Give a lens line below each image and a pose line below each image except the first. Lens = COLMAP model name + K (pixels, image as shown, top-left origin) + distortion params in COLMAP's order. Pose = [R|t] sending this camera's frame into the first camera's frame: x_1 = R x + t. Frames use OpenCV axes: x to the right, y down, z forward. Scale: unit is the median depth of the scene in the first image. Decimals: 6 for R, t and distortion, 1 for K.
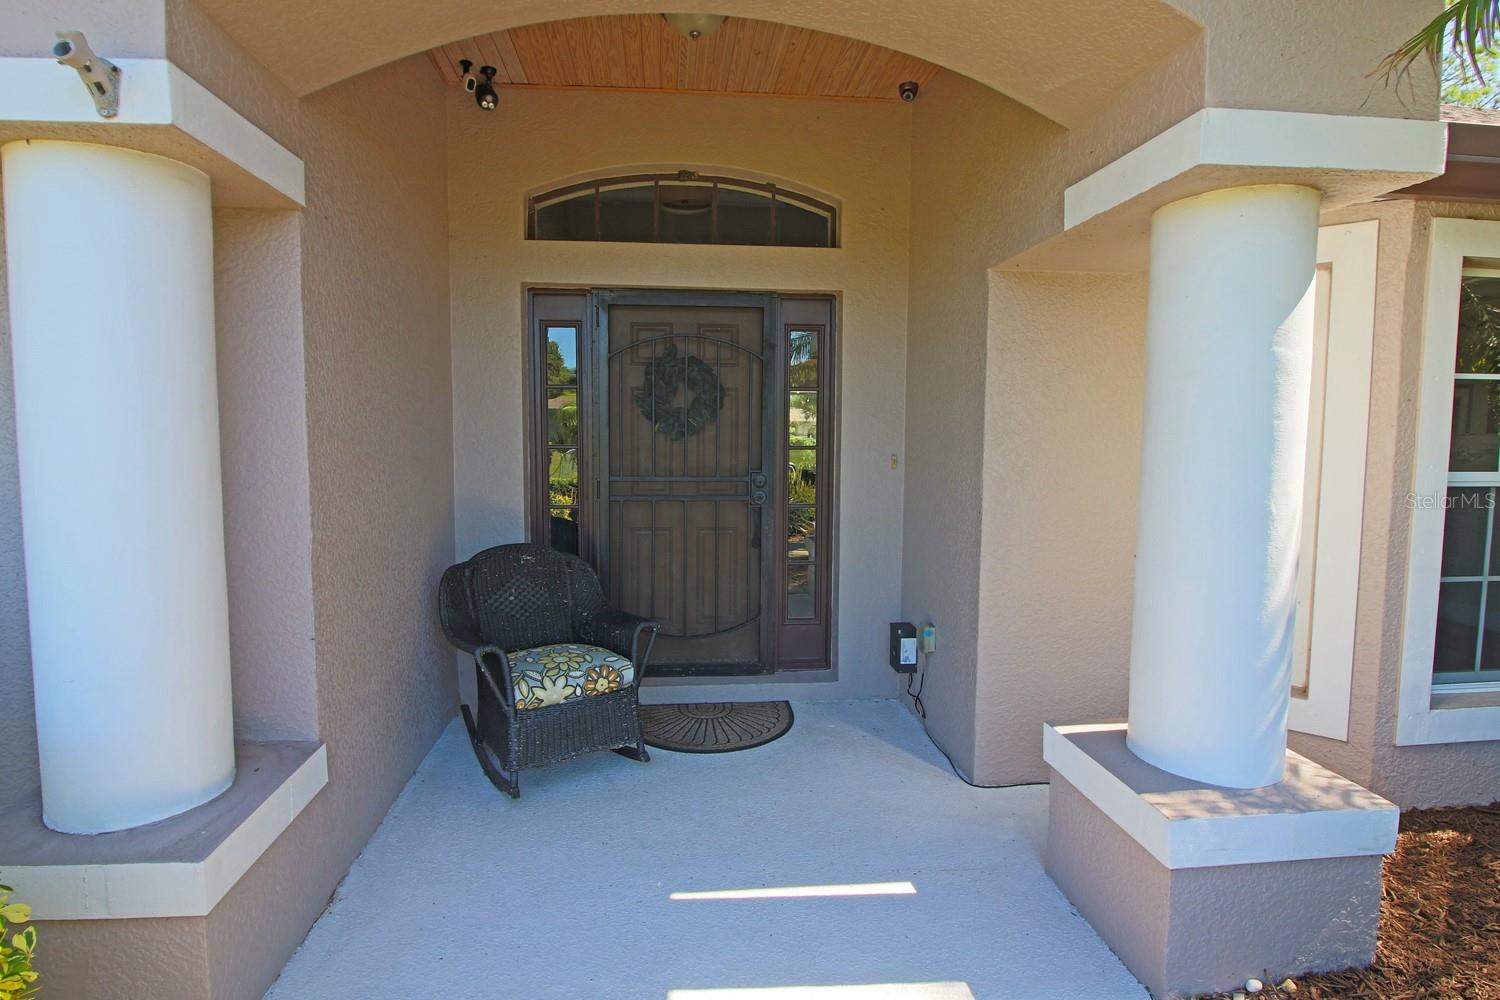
lens RADIAL K [[770.2, 0, 748.1], [0, 770.2, 495.5], [0, 0, 1]] dist [-0.003507, -0.012187]
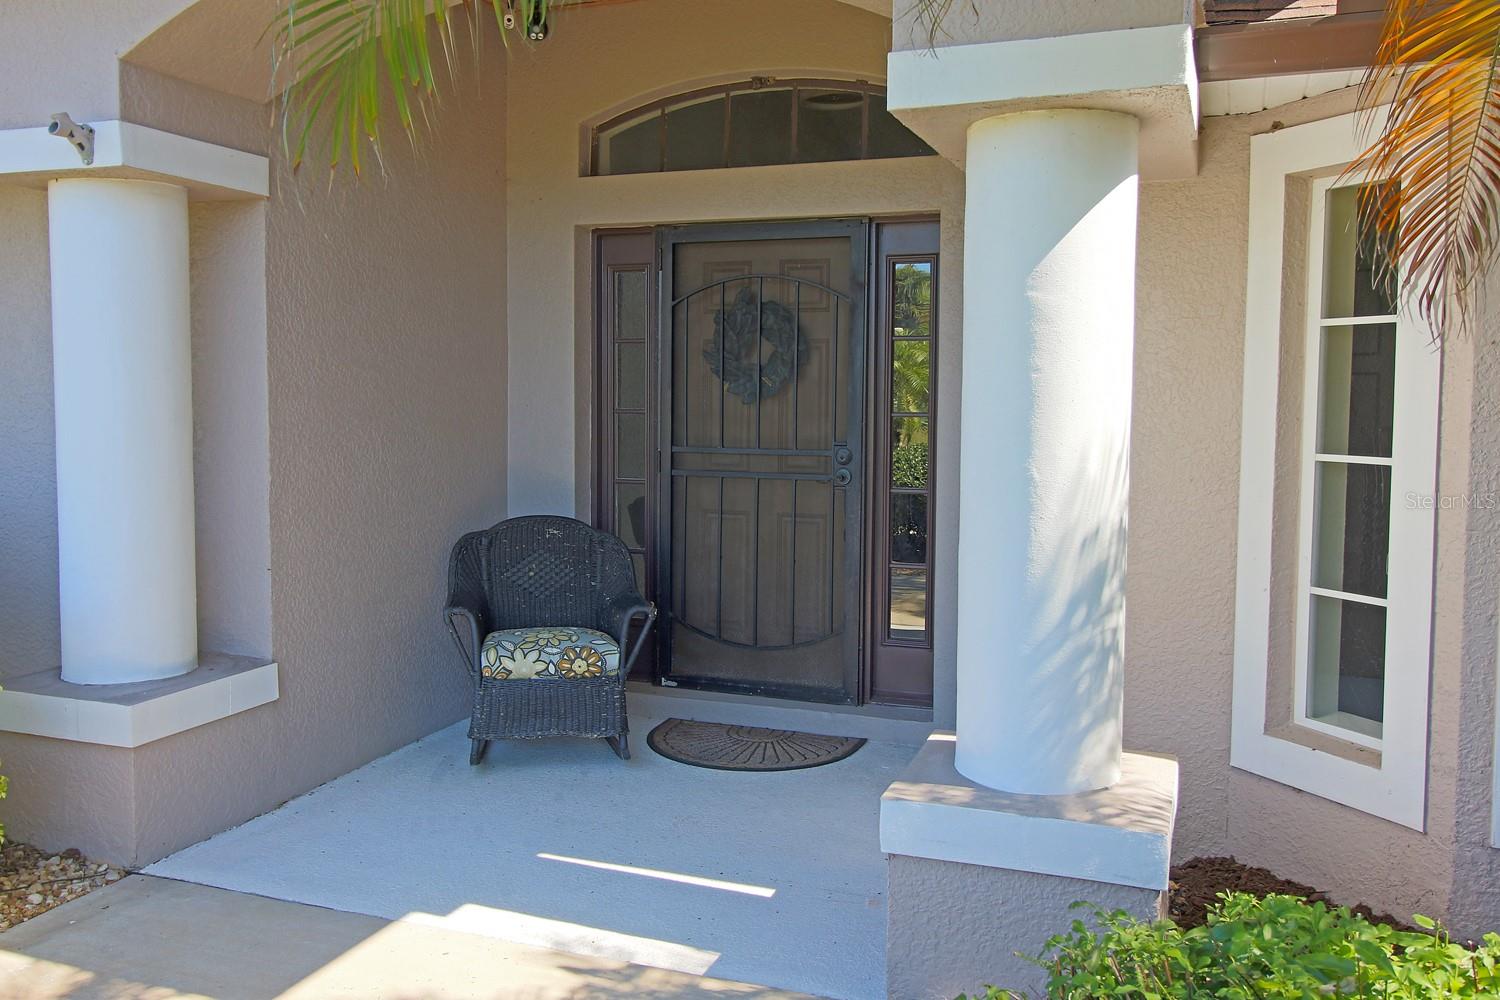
lens RADIAL K [[1310.8, 0, 747.9], [0, 1310.8, 500.9], [0, 0, 1]] dist [0.010013, -0.006733]
pose [[0.896468, 0.036805, -0.441576, 0.678001], [-0.040901, 0.999163, 0.000245, 0.039862], [0.441216, 0.017842, 0.897224, -0.322057]]
